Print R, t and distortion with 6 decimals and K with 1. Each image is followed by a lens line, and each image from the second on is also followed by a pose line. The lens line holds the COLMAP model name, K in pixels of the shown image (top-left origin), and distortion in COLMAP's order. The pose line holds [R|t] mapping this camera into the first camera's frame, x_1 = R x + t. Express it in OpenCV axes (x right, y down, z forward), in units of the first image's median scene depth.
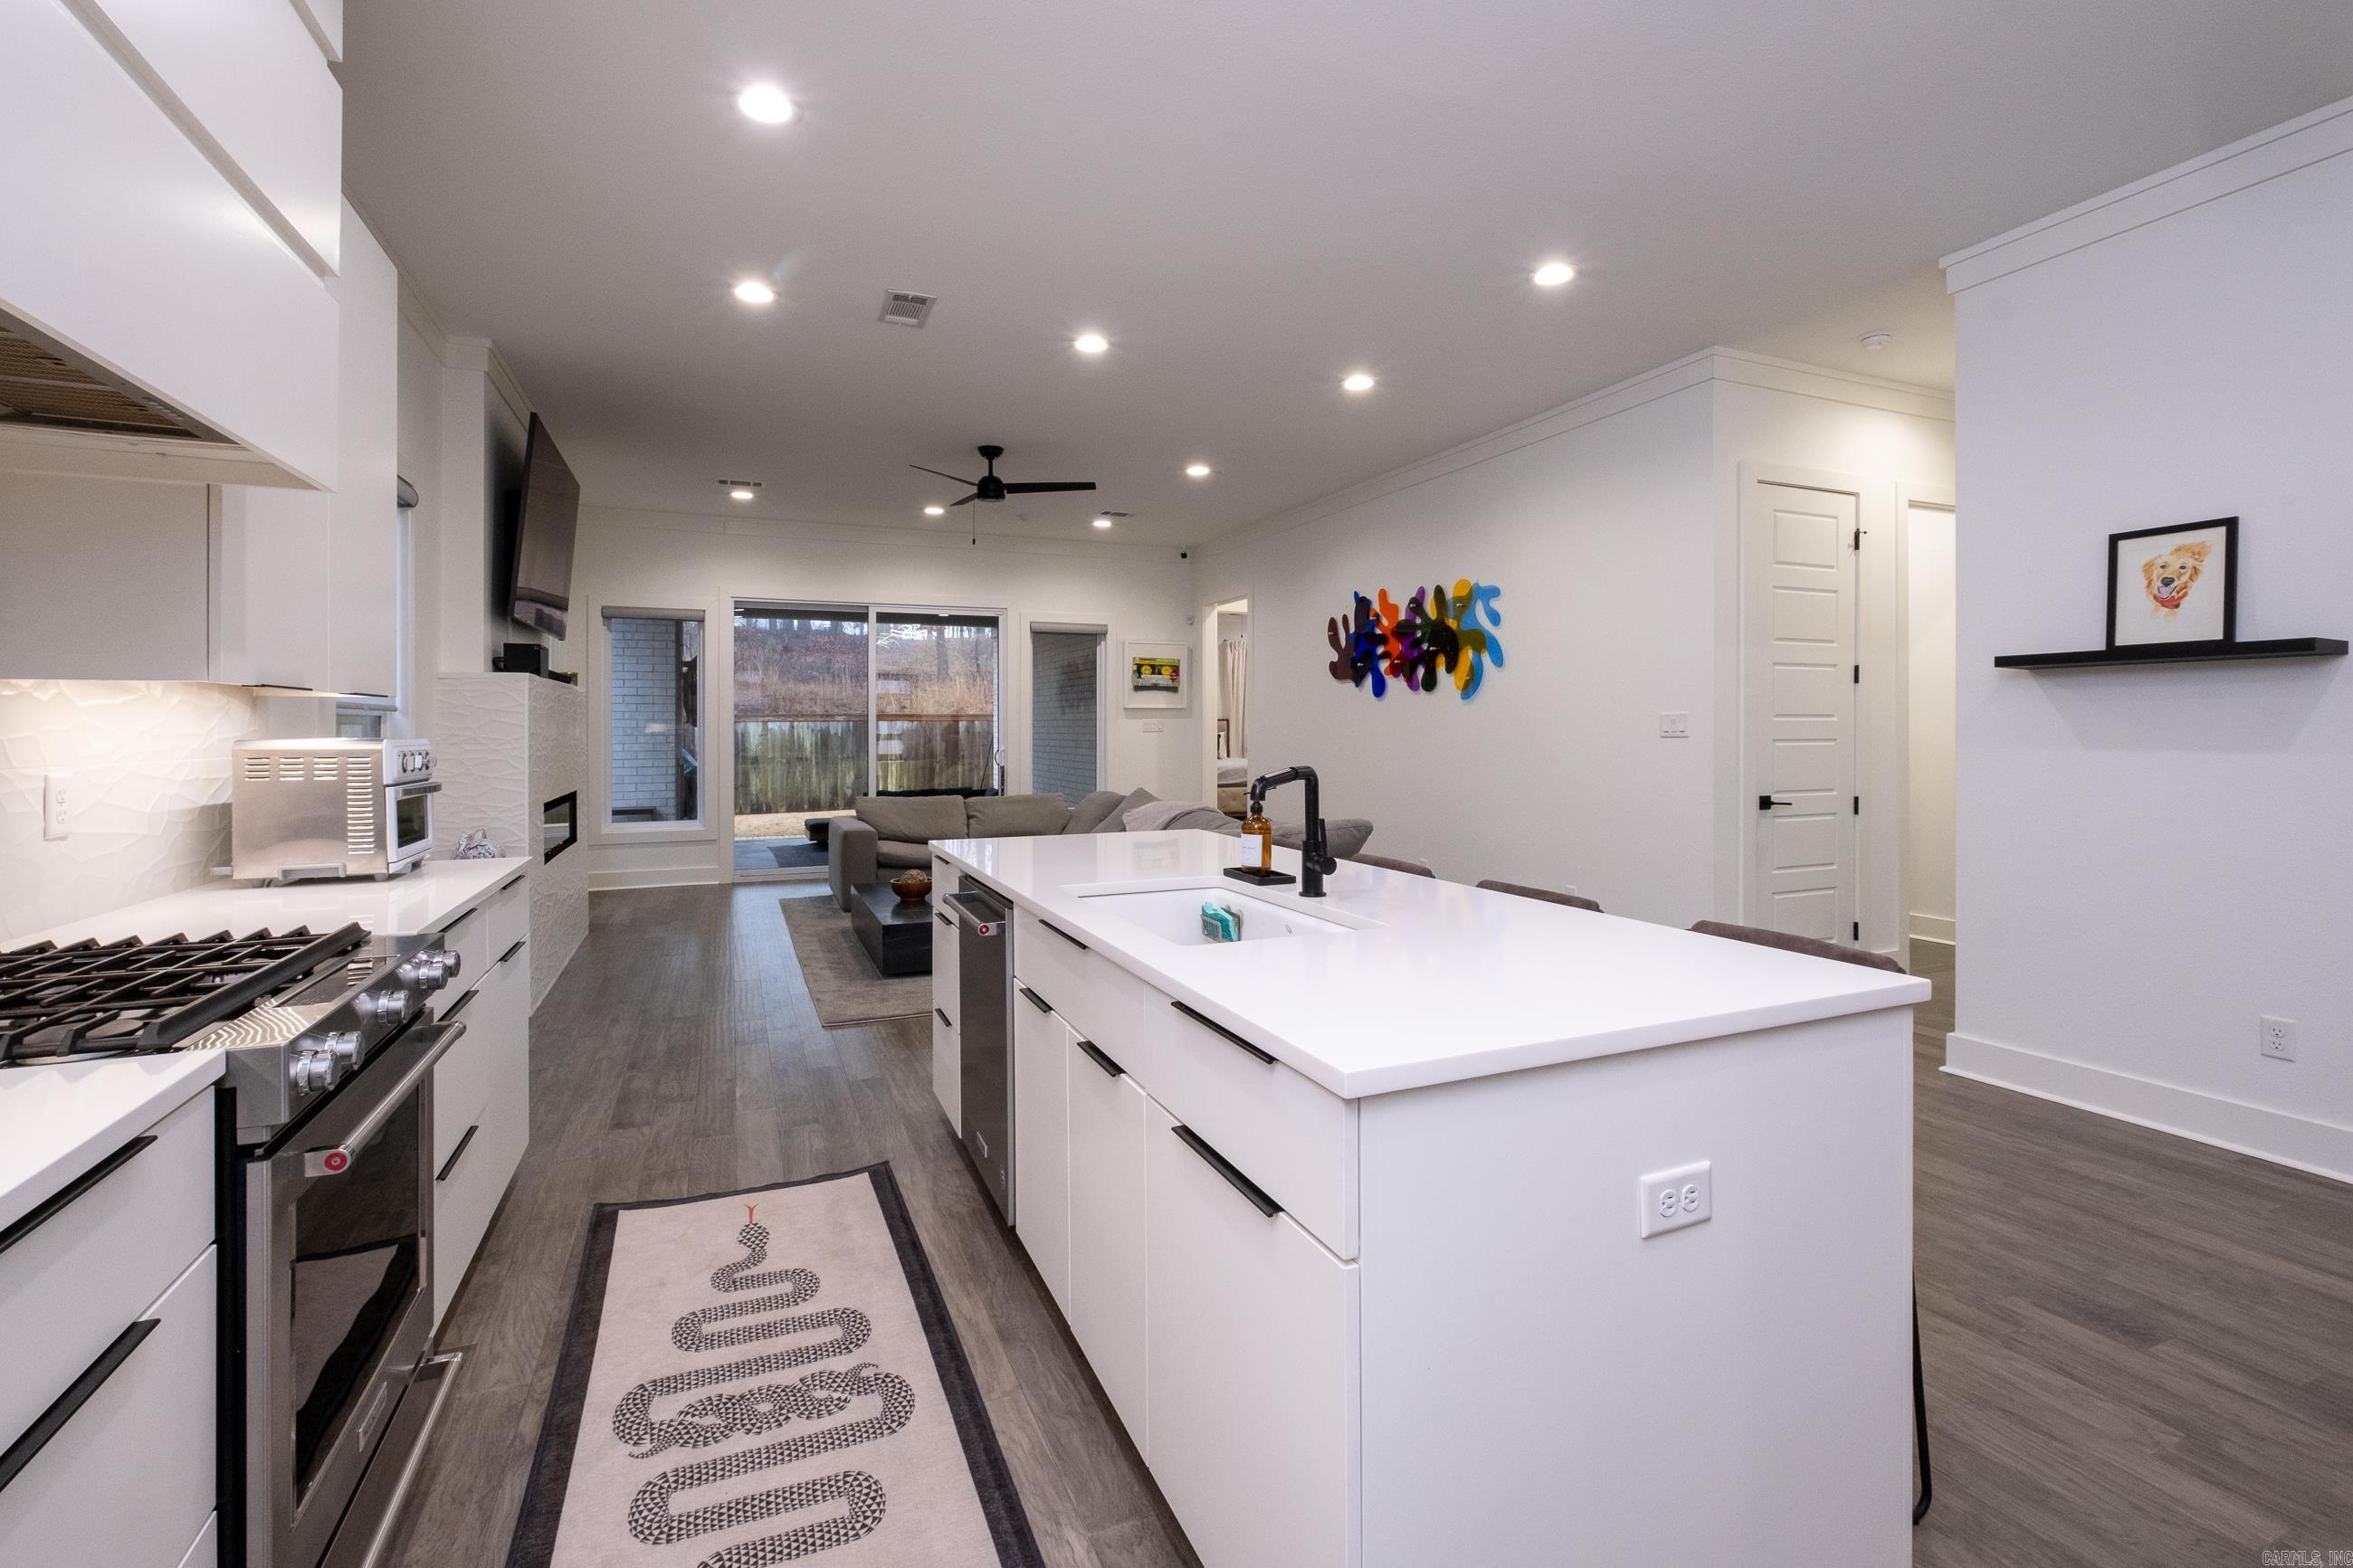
lens RADIAL K [[1049.8, 0, 1164.8], [0, 1049.8, 721.2], [0, 0, 1]] dist [-0.006685, 0.001039]
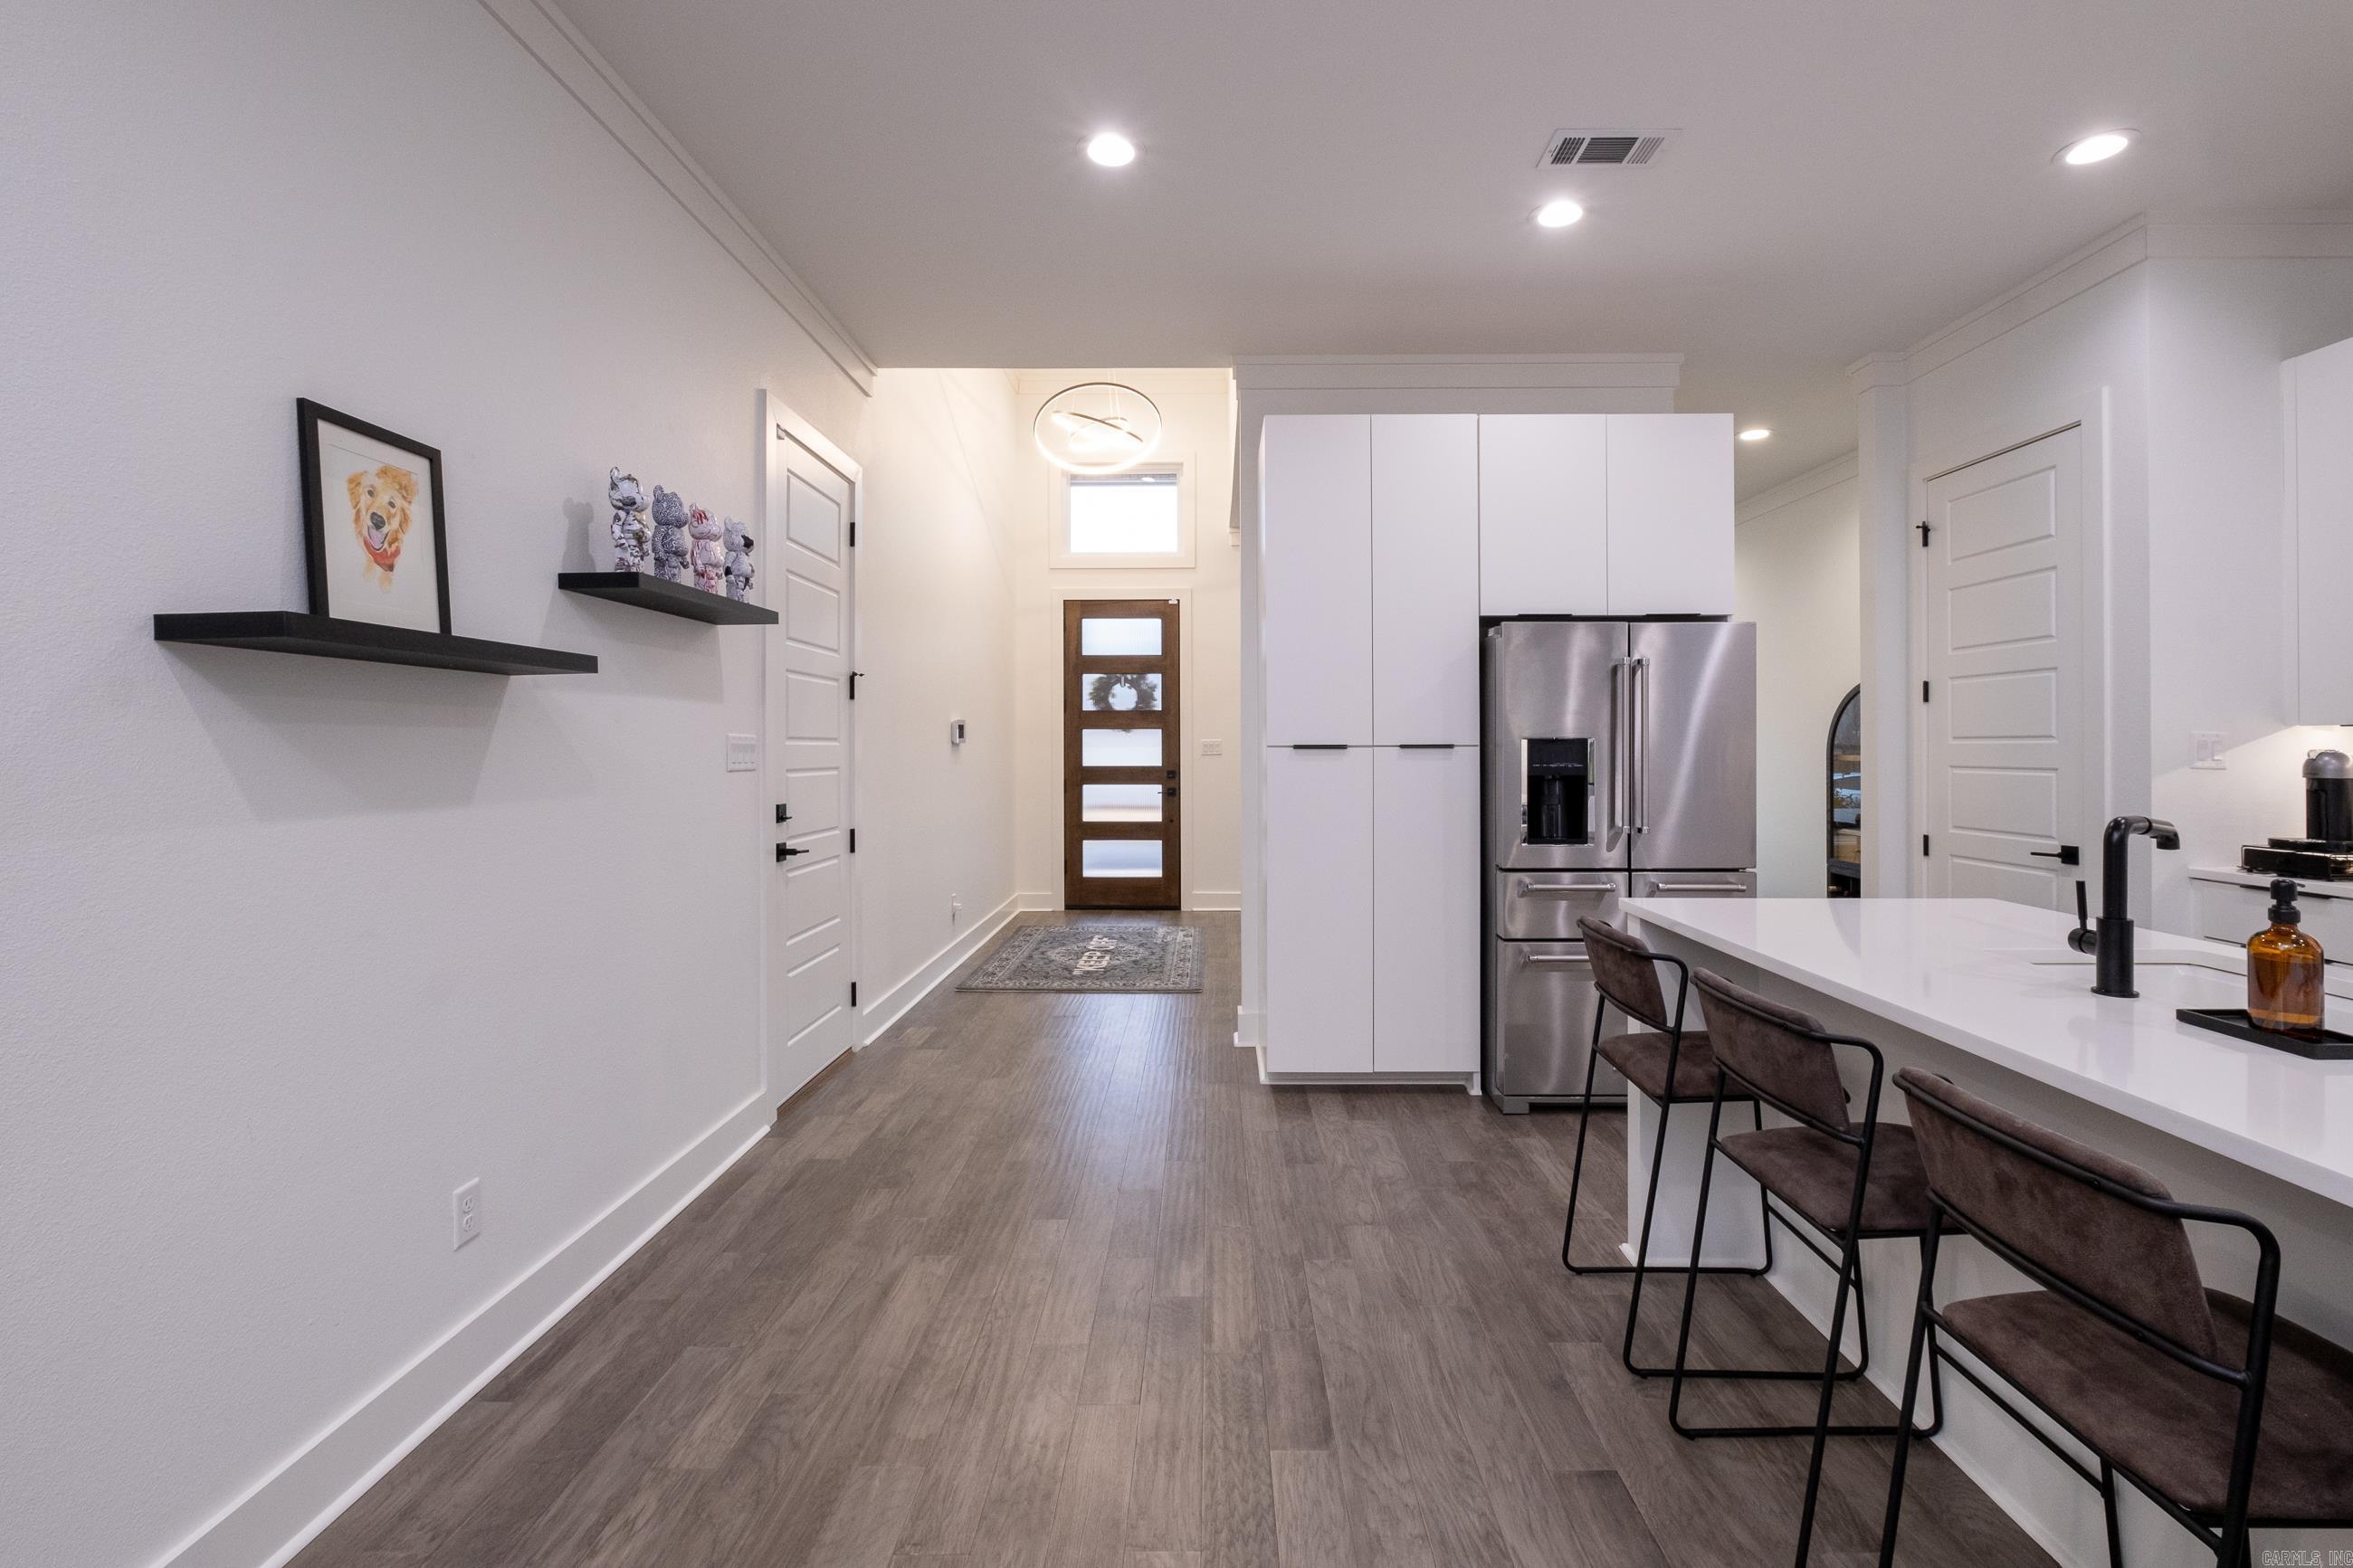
lens RADIAL K [[1049.8, 0, 1204.9], [0, 1049.8, 744.7], [0, 0, 1]] dist [-0.006685, 0.001039]
pose [[-0.922376, 0.007066, 0.386229, 0.156853], [0.003290, 0.999940, -0.010438, -0.000973], [-0.386280, -0.008358, -0.922344, 0.680853]]
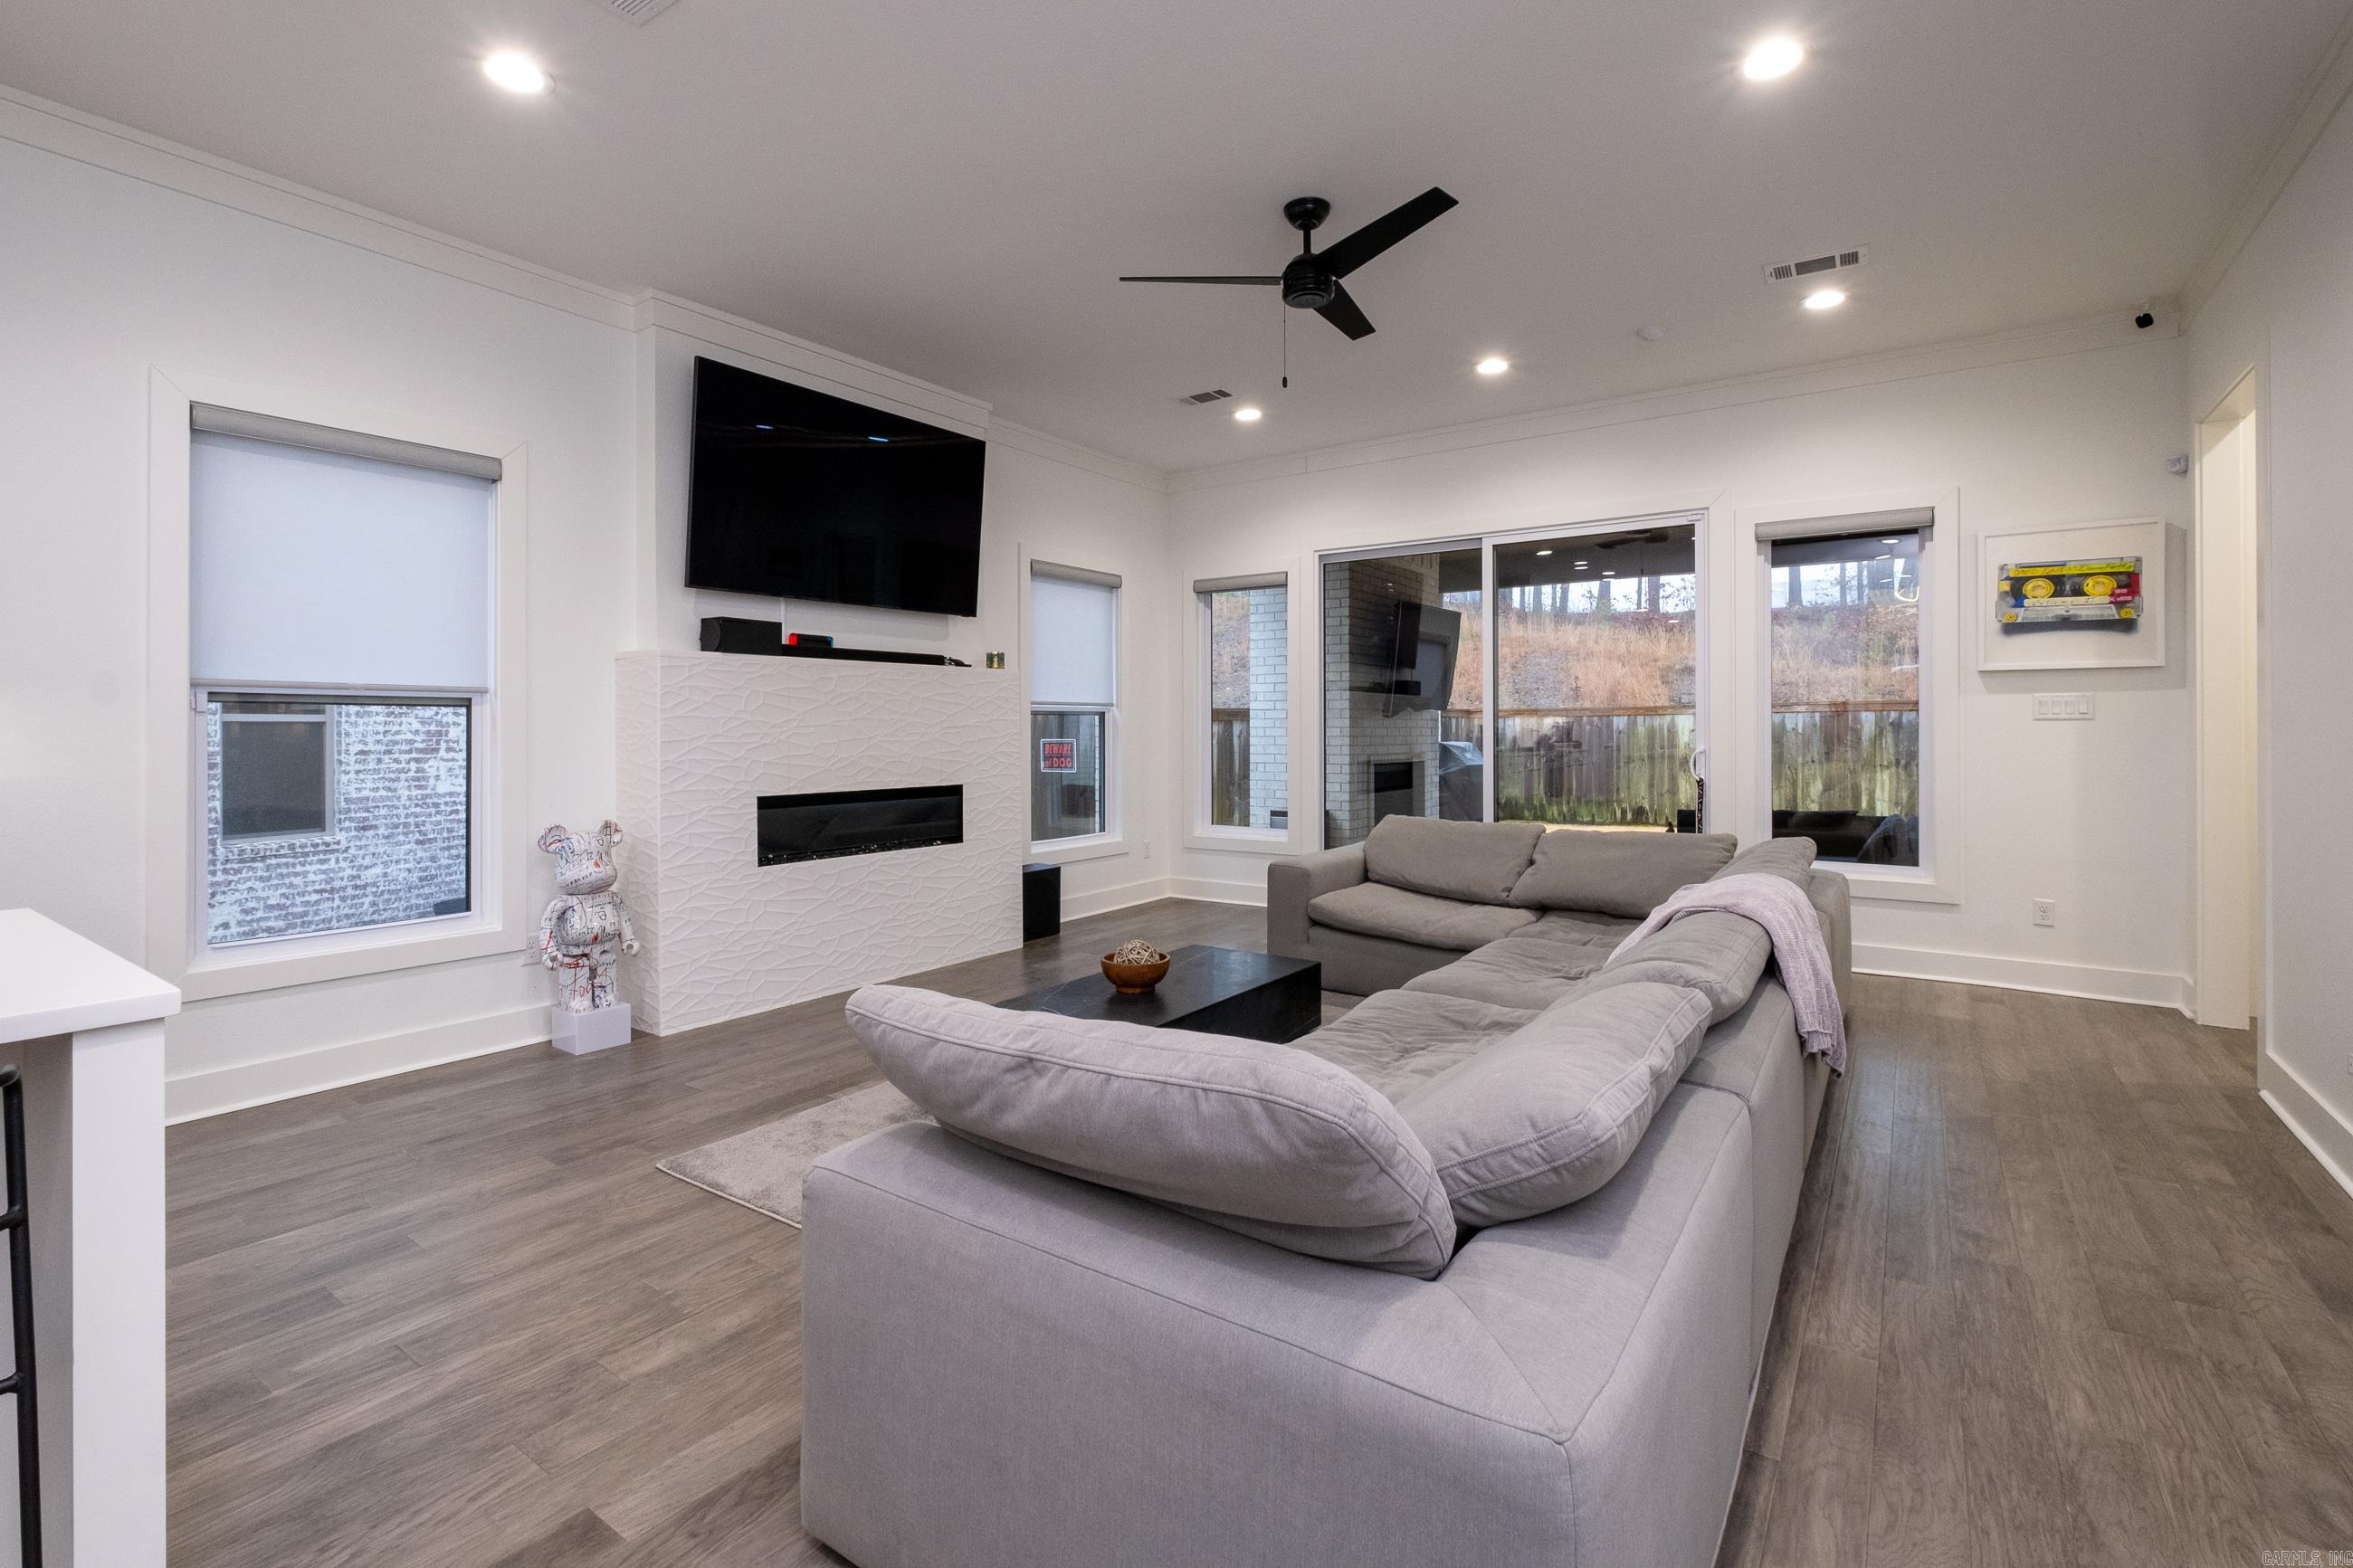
lens RADIAL K [[1049.8, 0, 1168.4], [0, 1049.8, 725.0], [0, 0, 1]] dist [-0.006685, 0.001039]
pose [[0.528686, -0.001924, -0.848815, 0.269053], [0.006589, 0.999977, 0.001837, 0.013924], [0.848792, -0.006564, 0.528686, 0.643944]]
